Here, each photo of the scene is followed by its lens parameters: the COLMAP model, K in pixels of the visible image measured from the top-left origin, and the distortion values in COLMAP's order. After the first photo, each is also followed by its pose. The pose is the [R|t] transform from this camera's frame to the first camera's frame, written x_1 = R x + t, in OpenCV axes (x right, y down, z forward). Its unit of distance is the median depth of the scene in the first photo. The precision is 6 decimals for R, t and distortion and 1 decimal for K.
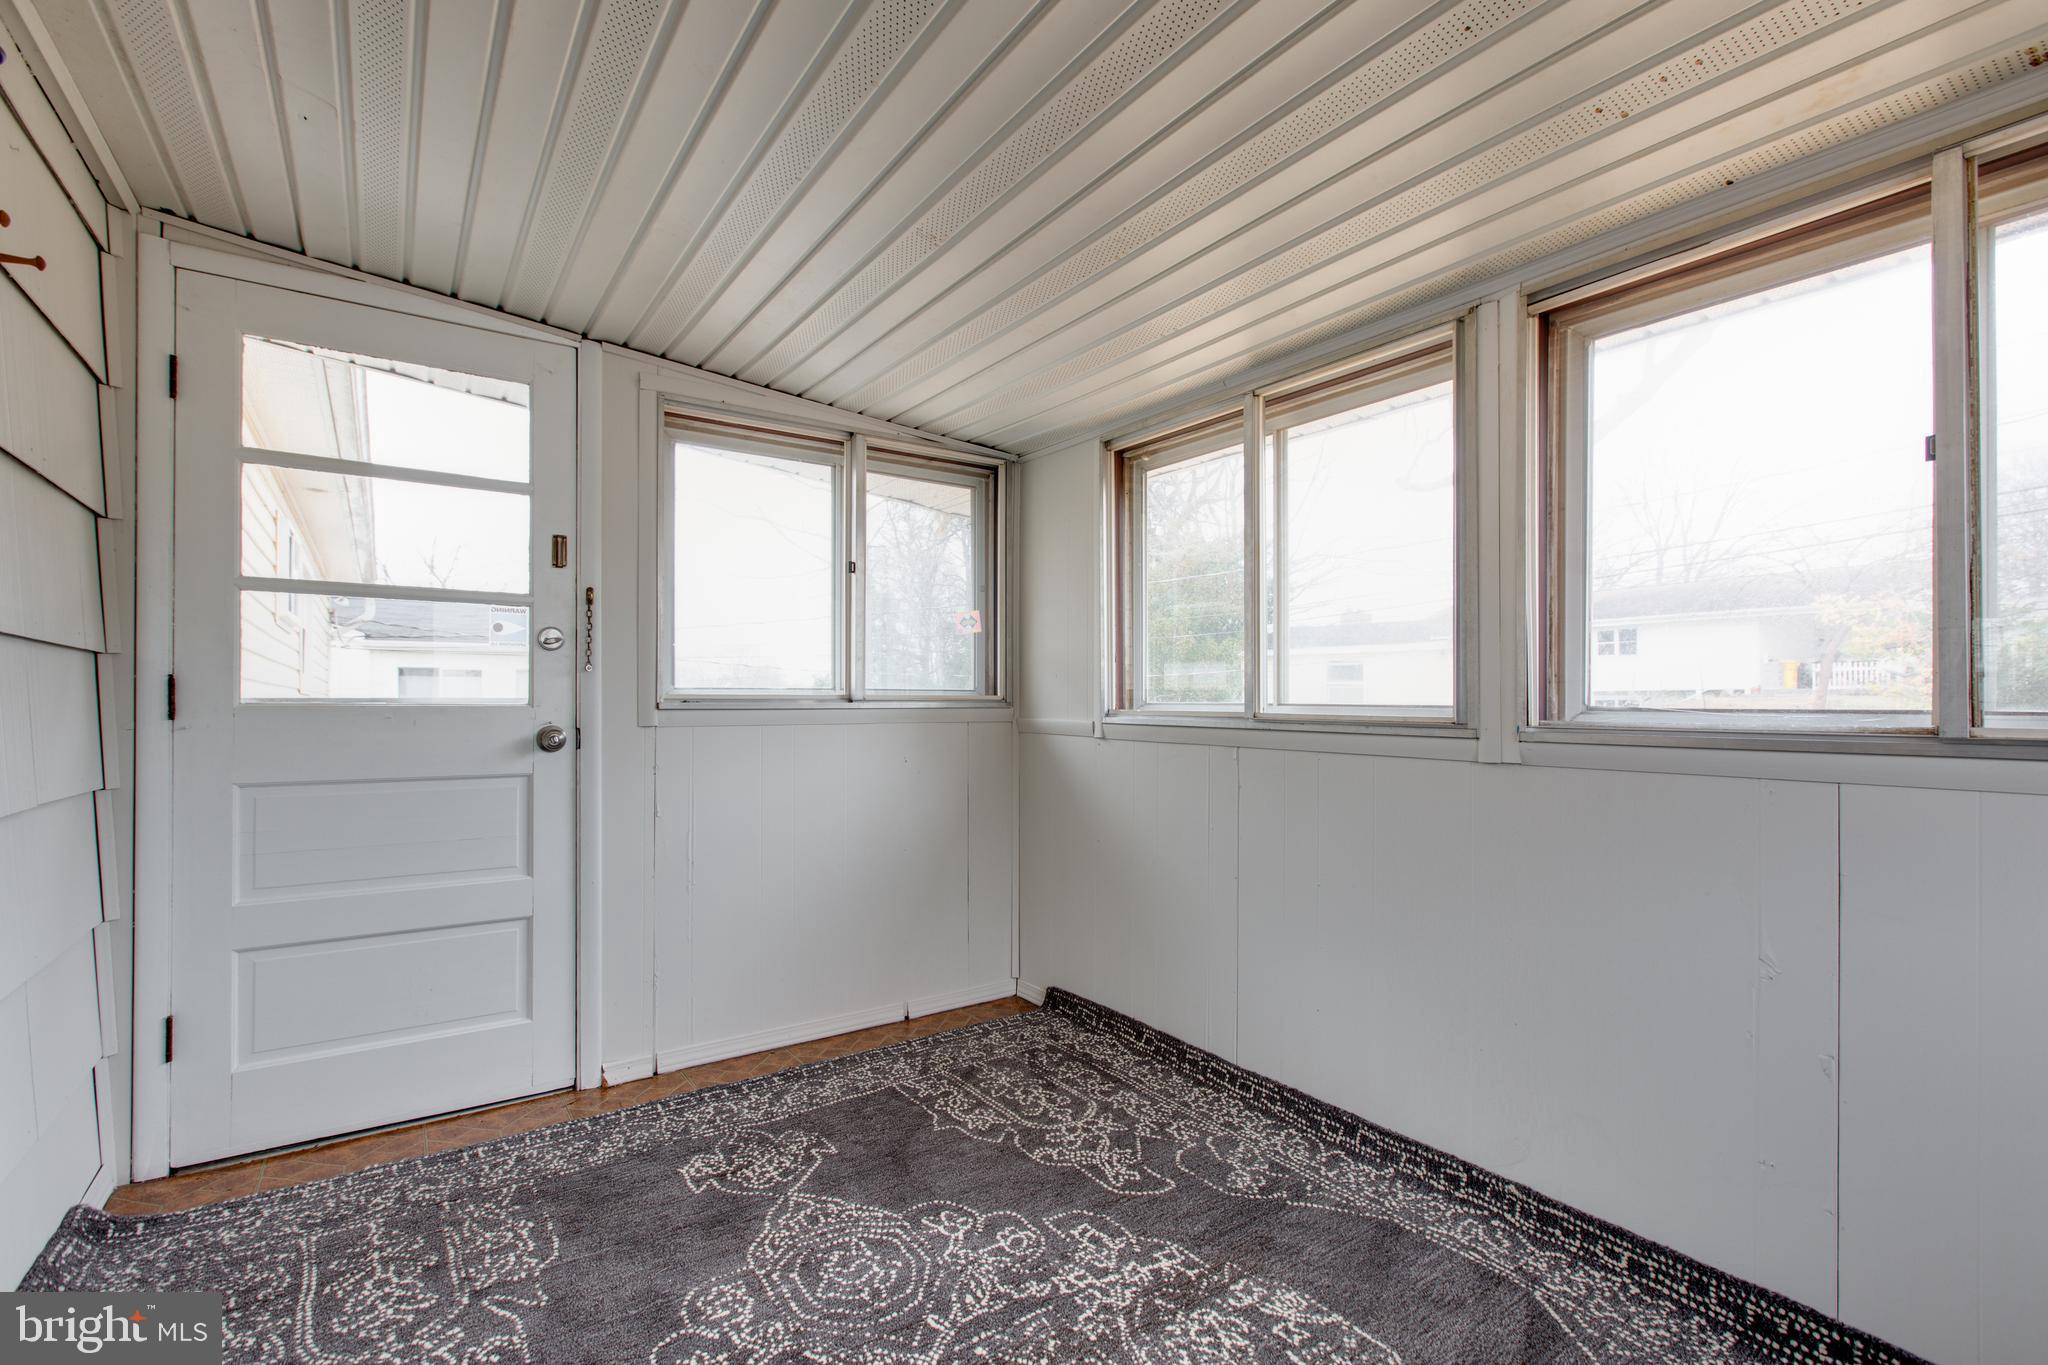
lens RADIAL K [[904.1, 0, 1029.2], [0, 904.1, 690.2], [0, 0, 1]] dist [-0.002635, -0.000668]
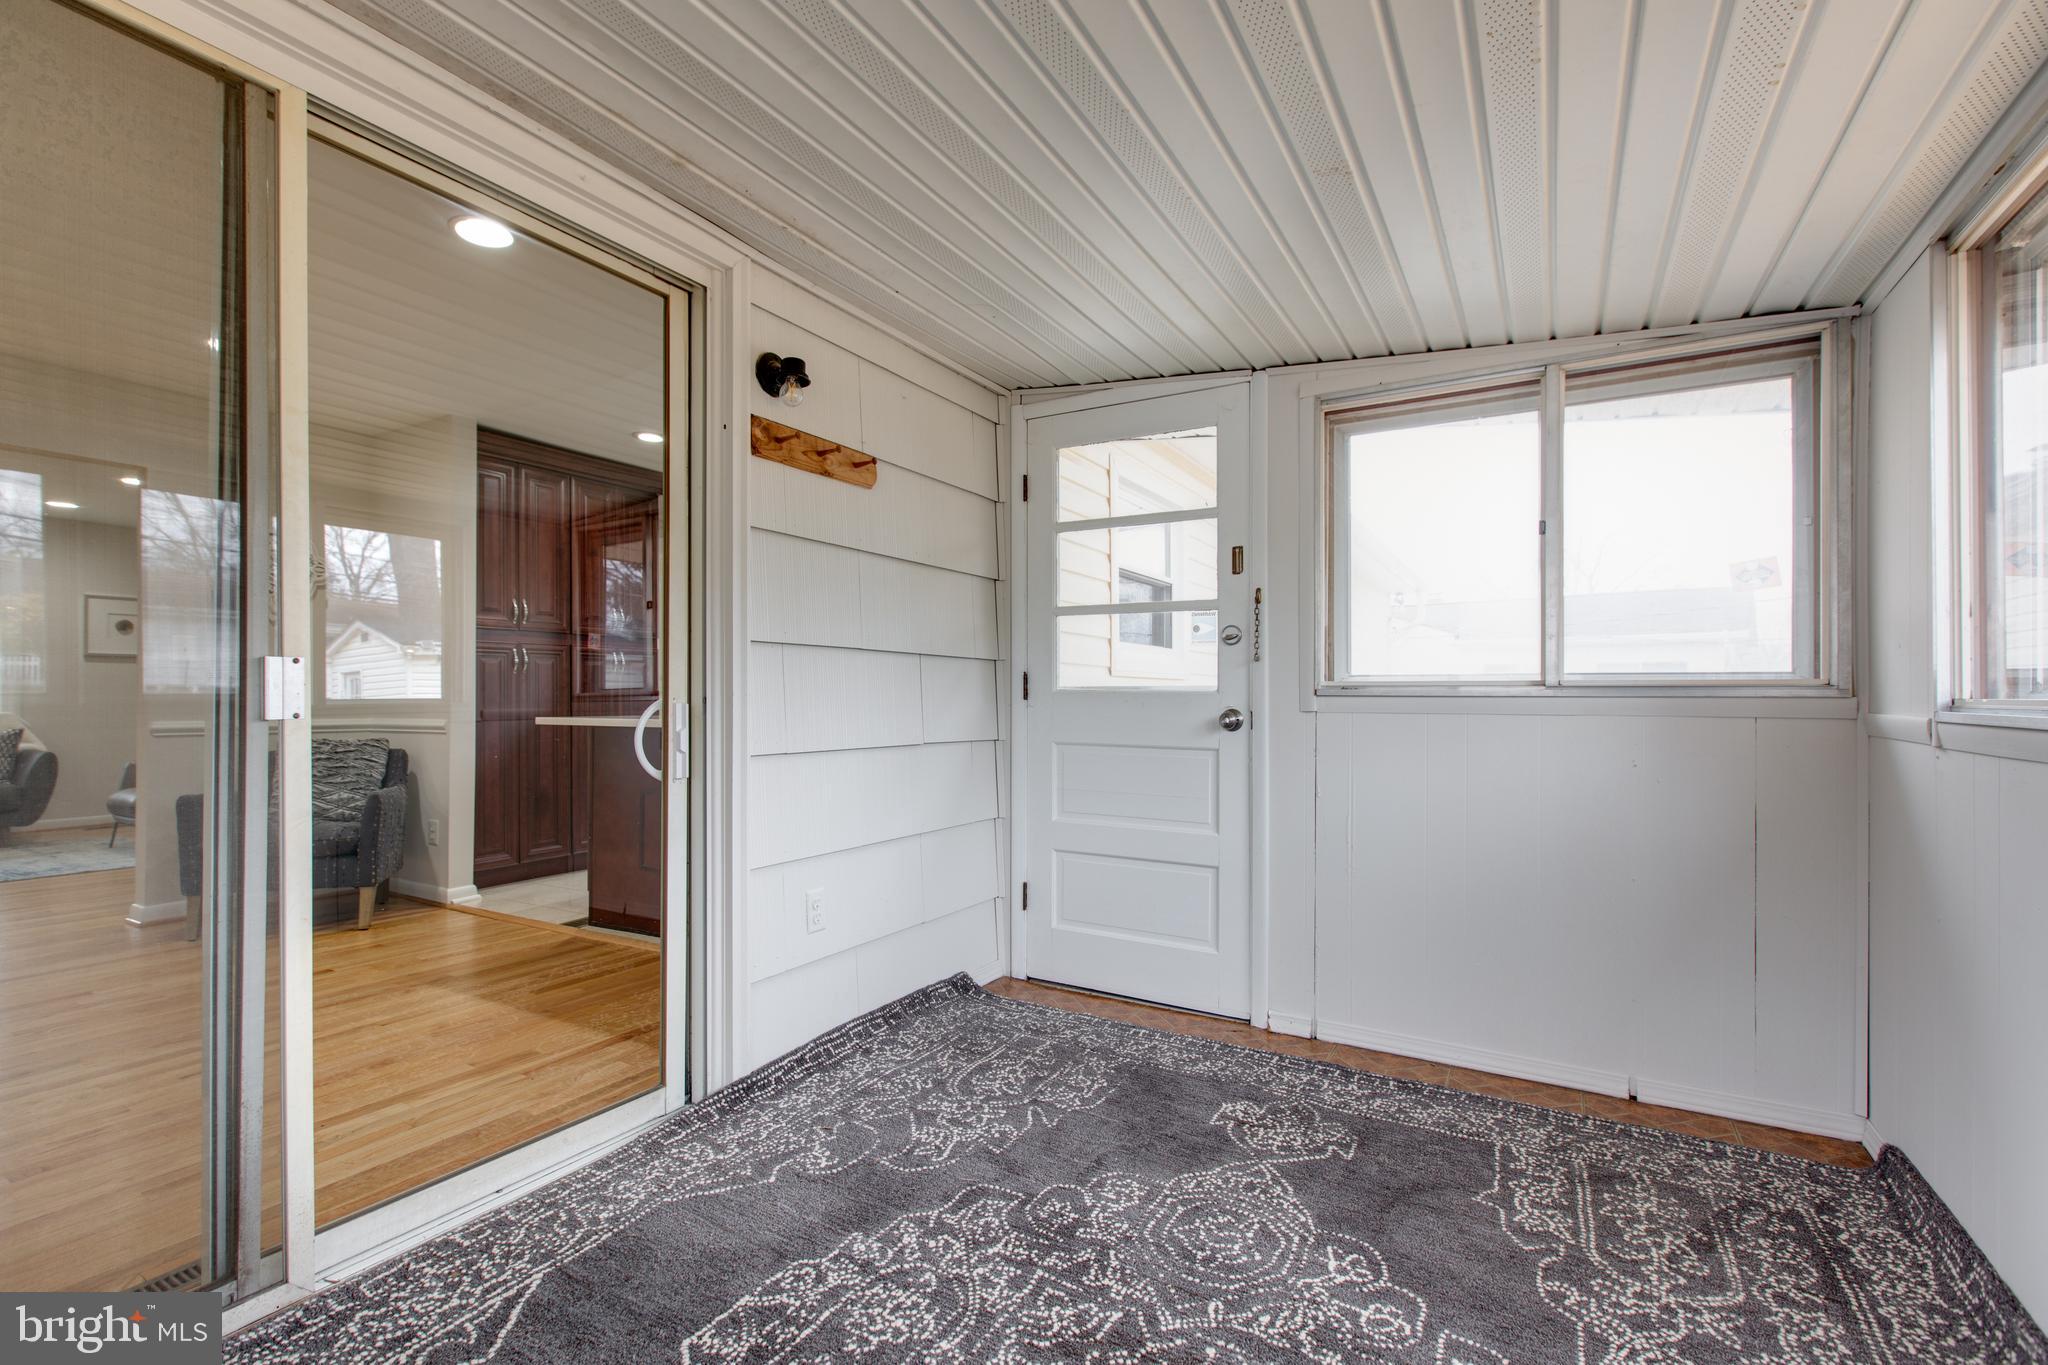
lens RADIAL K [[932.0, 0, 1023.4], [0, 932.0, 692.6], [0, 0, 1]] dist [0.003559, -0.002443]
pose [[0.411104, -0.002117, -0.911586, 0.494232], [0.007617, 0.999970, 0.001113, 0.015395], [0.911557, -0.007401, 0.411108, 0.262630]]
